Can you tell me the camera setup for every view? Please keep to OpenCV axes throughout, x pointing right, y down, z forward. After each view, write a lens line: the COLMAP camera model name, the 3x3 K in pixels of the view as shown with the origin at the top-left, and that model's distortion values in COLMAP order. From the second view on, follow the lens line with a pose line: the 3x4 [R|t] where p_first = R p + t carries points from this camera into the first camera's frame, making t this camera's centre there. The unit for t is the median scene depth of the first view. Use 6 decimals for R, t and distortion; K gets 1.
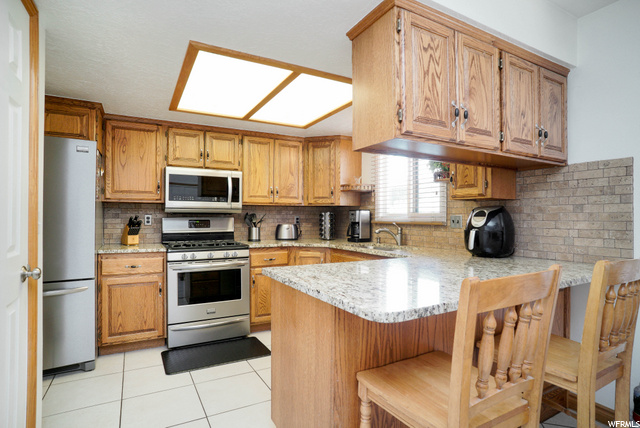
lens RADIAL K [[337.8, 0, 317.8], [0, 337.8, 215.4], [0, 0, 1]] dist [-0.076396, 0.041926]
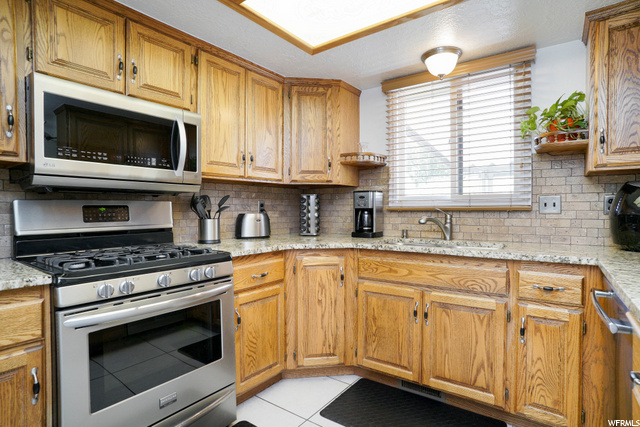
lens RADIAL K [[337.8, 0, 317.8], [0, 337.8, 214.9], [0, 0, 1]] dist [-0.076396, 0.041926]
pose [[0.910173, -0.014086, 0.413989, -0.293579], [0.005585, 0.999748, 0.021737, 0.019394], [-0.414191, -0.017472, 0.910022, 0.467895]]
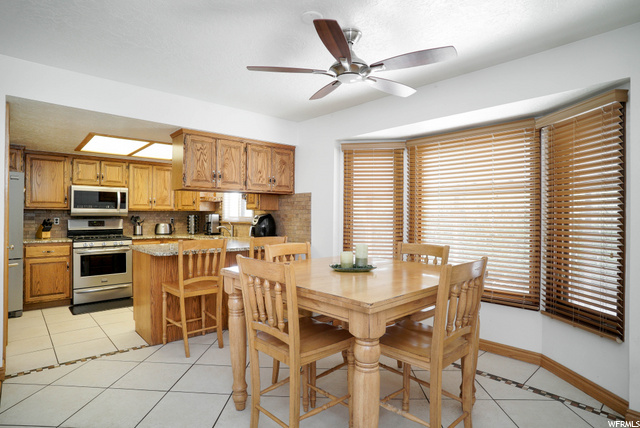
lens RADIAL K [[343.4, 0, 320.0], [0, 343.4, 214.0], [0, 0, 1]] dist [-0.078849, 0.034202]
pose [[0.970008, 0.001217, 0.243071, 0.250405], [-0.001434, 0.999999, 0.000717, -0.020041], [-0.243070, -0.001044, 0.970008, -0.679640]]
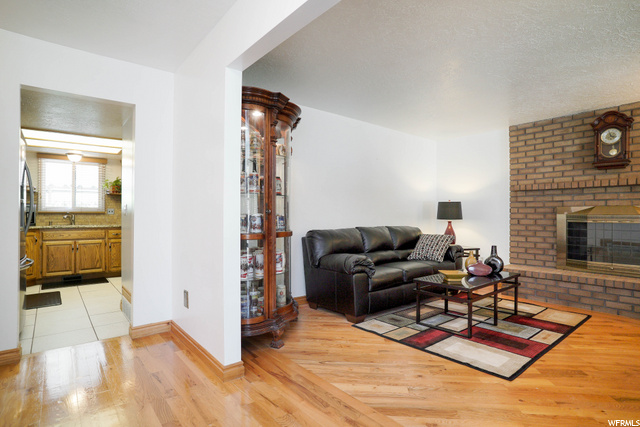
lens RADIAL K [[337.8, 0, 317.8], [0, 337.8, 214.9], [0, 0, 1]] dist [-0.076396, 0.041926]
pose [[-0.180953, -0.002536, 0.983489, -1.697083], [-0.007397, 0.999972, 0.001217, 0.023173], [-0.983464, -0.007054, -0.180966, 0.029855]]
